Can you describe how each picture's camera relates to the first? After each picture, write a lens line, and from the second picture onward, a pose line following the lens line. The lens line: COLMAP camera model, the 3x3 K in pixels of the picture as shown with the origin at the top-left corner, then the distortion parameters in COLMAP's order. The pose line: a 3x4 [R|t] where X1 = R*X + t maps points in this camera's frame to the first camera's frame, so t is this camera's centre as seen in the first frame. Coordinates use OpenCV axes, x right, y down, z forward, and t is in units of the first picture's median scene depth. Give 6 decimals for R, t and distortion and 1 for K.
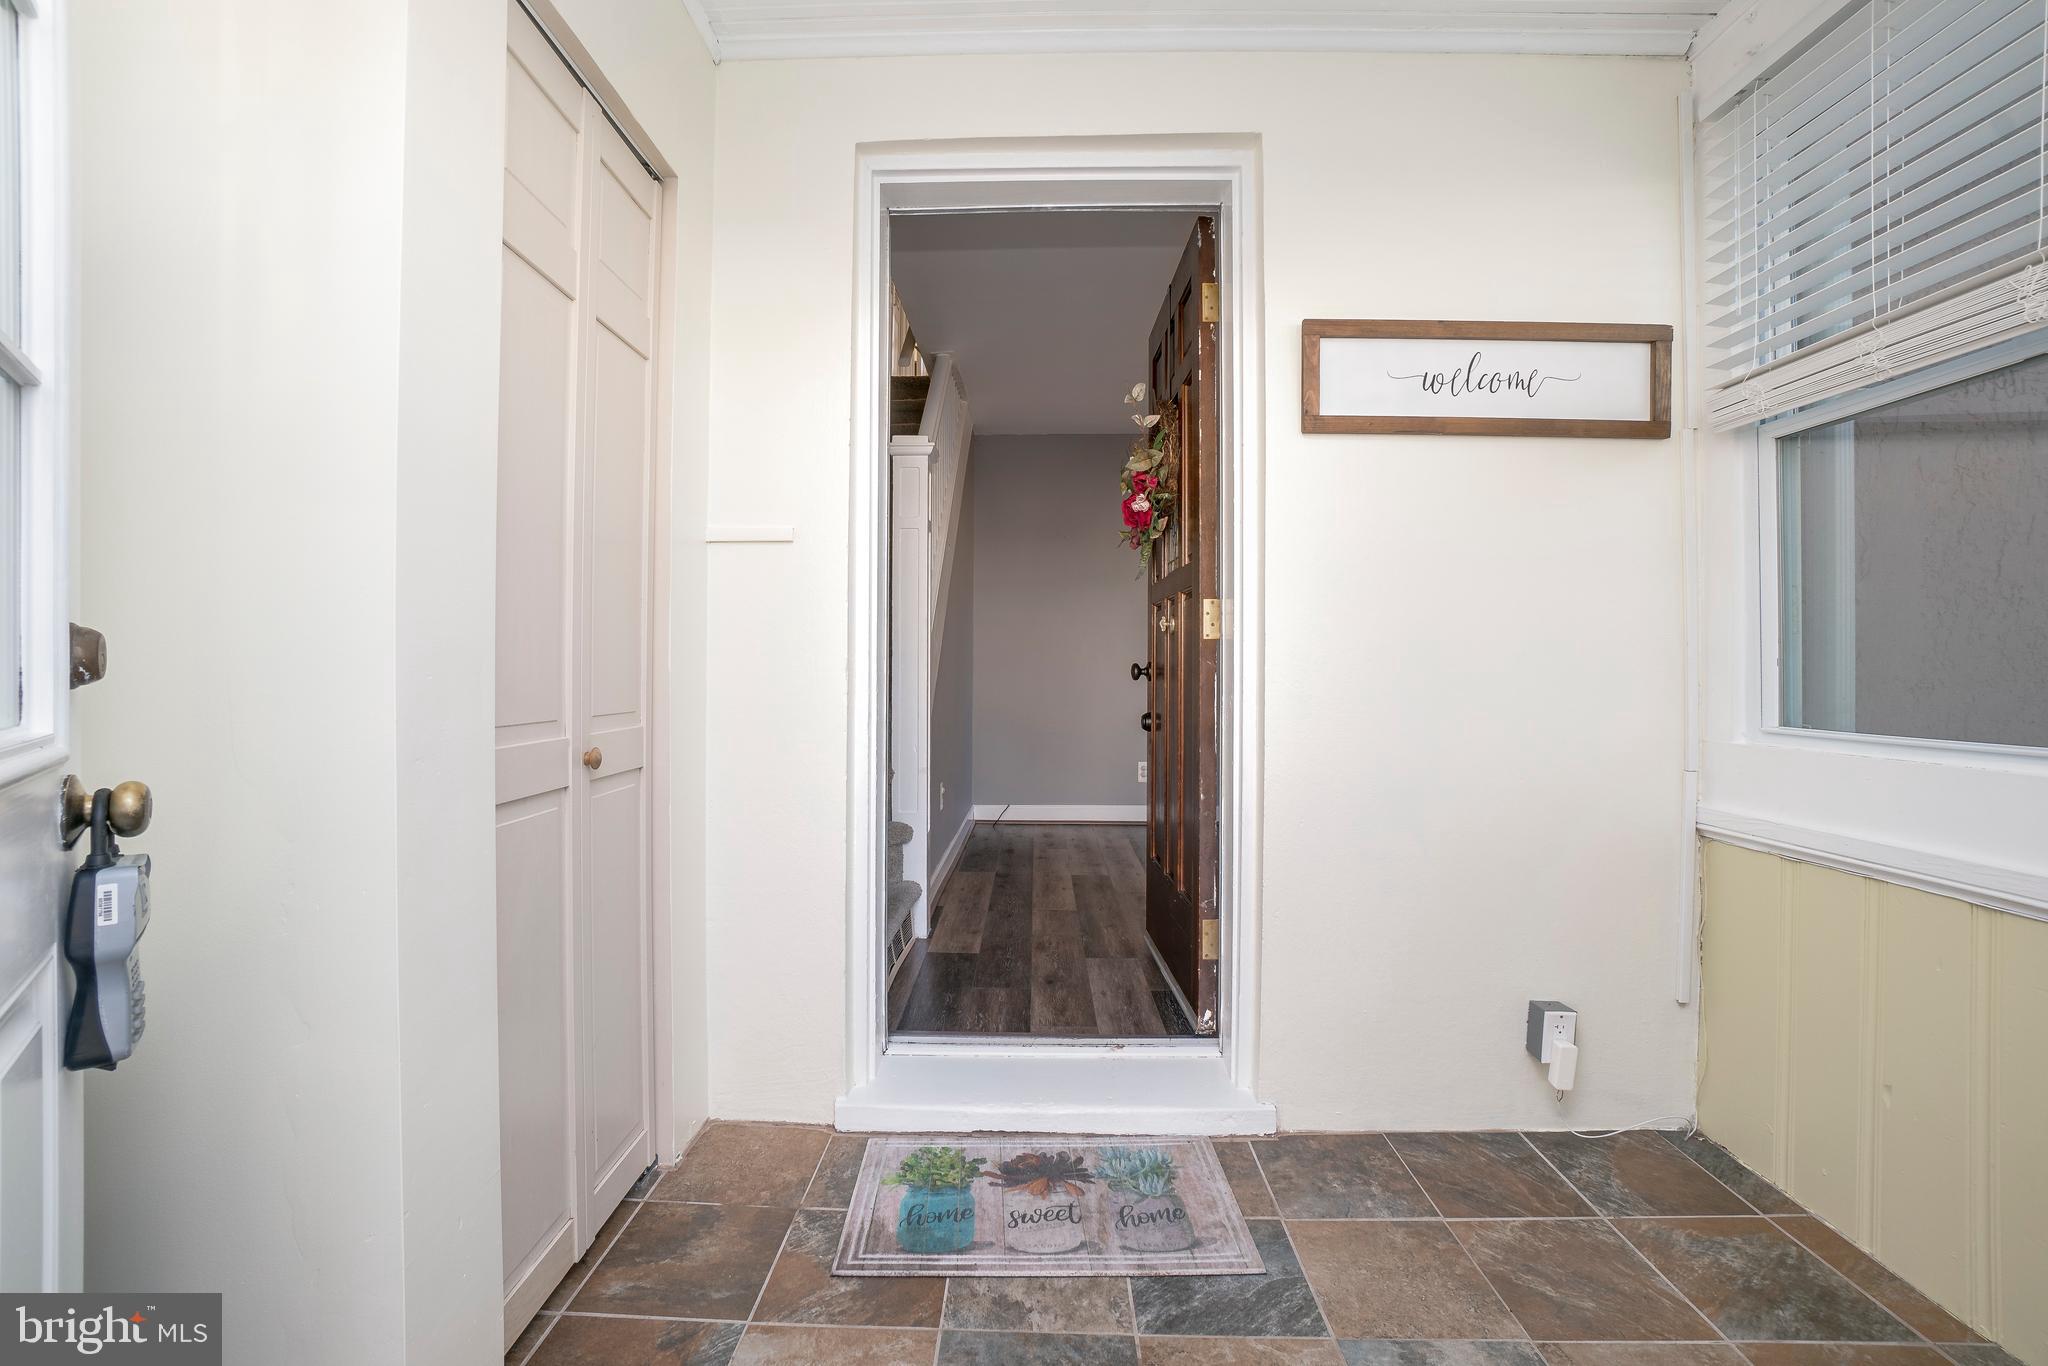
lens RADIAL K [[913.2, 0, 1010.9], [0, 913.2, 672.1], [0, 0, 1]] dist [-0.055851, 0.018556]
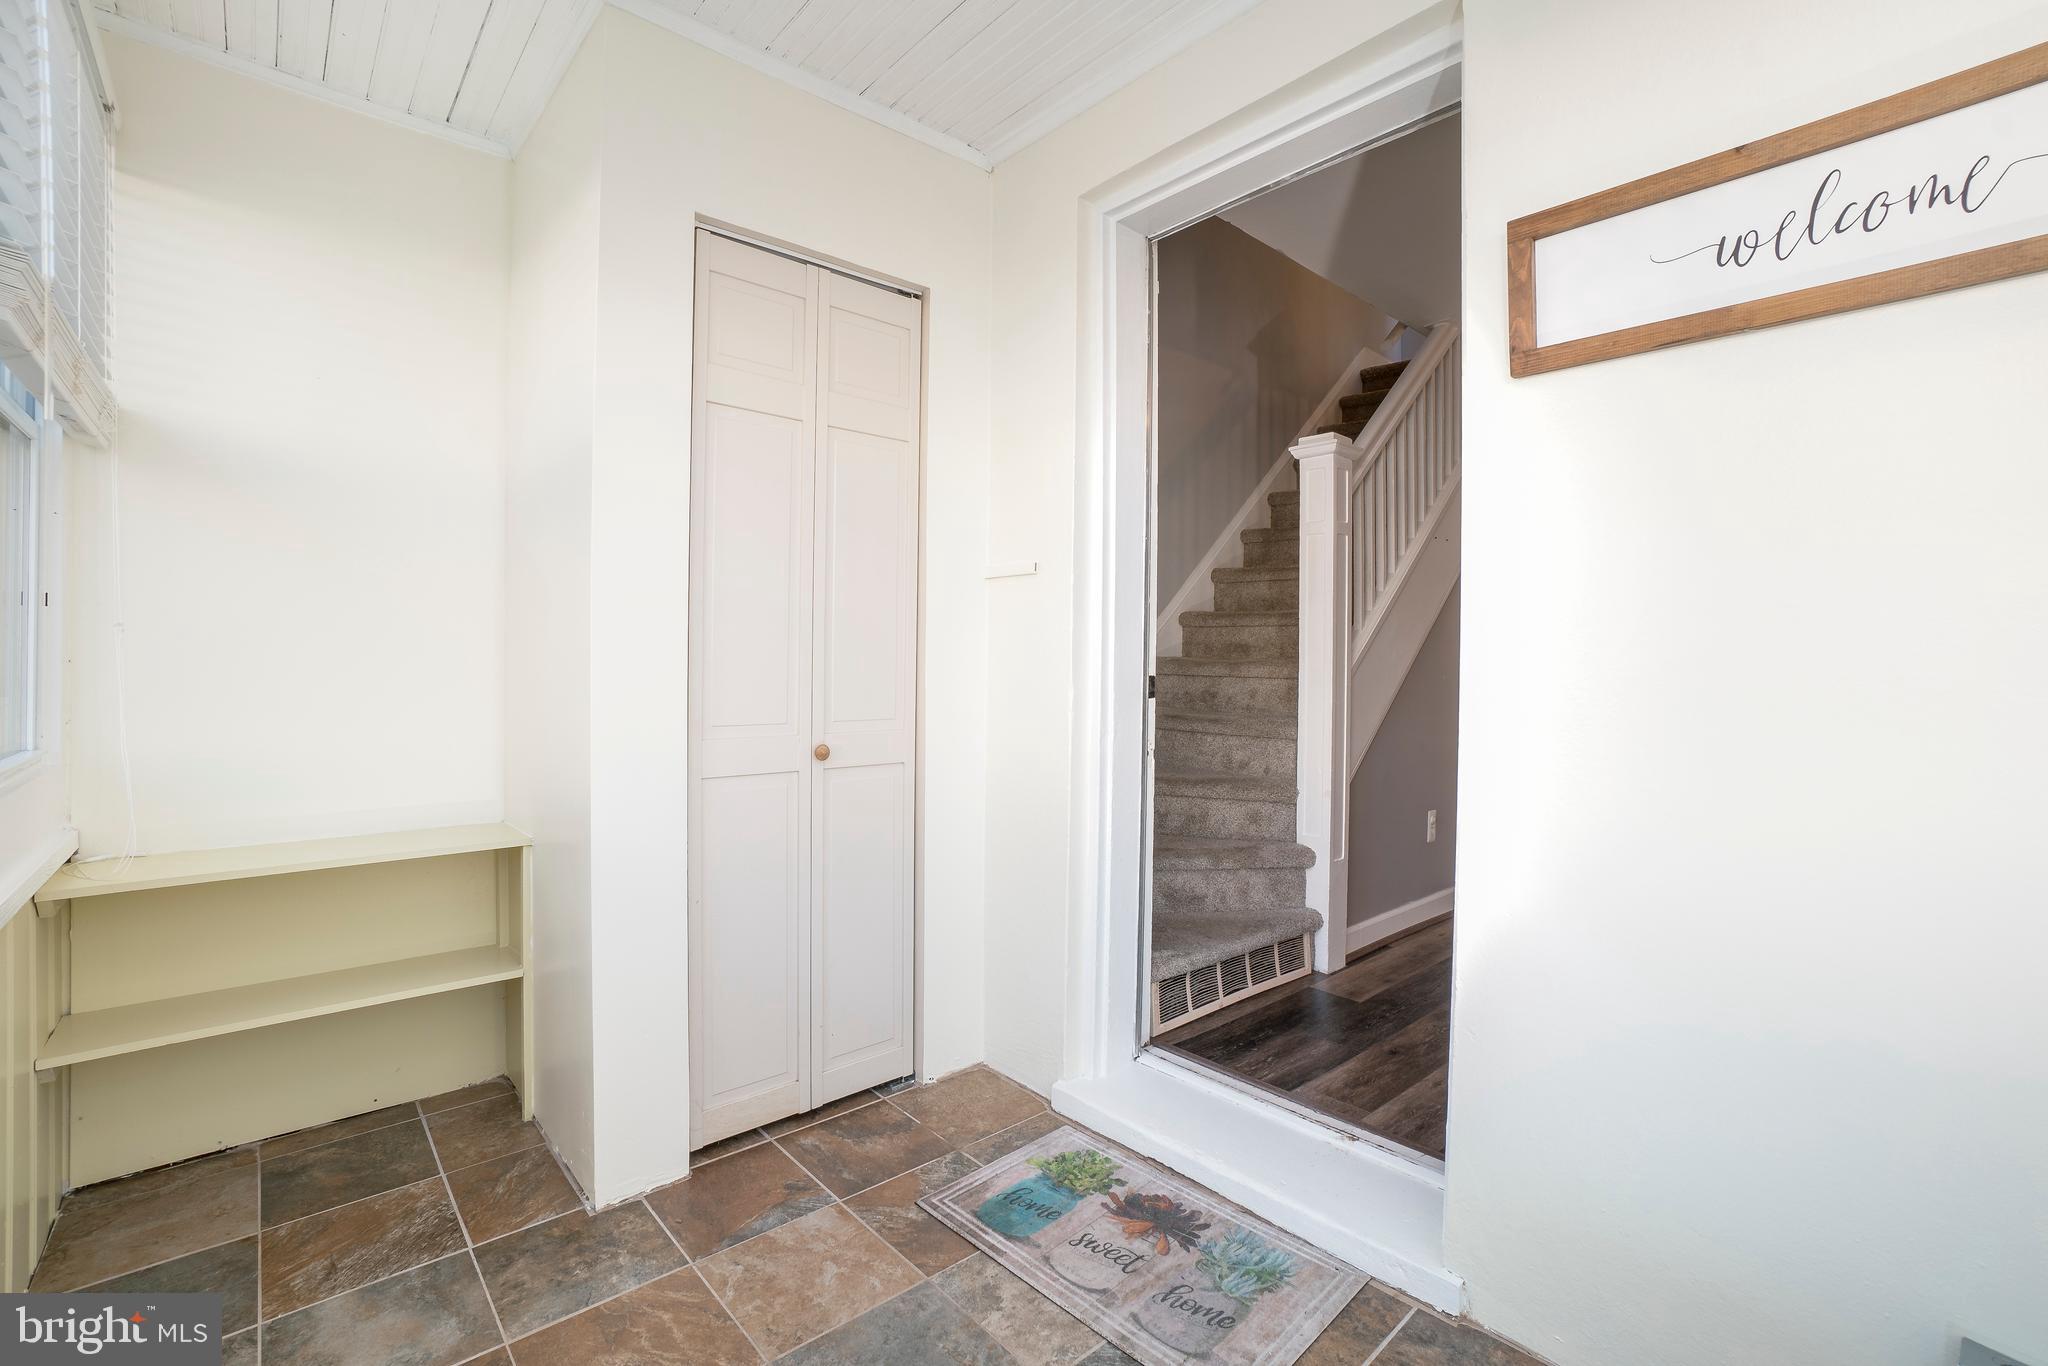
lens RADIAL K [[913.2, 0, 1006.2], [0, 913.2, 664.9], [0, 0, 1]] dist [-0.055851, 0.018556]
pose [[0.672600, 0.003367, -0.739999, 0.632476], [-0.007701, 0.999967, -0.002449, -0.030687], [0.739966, 0.007346, 0.672604, 0.234127]]
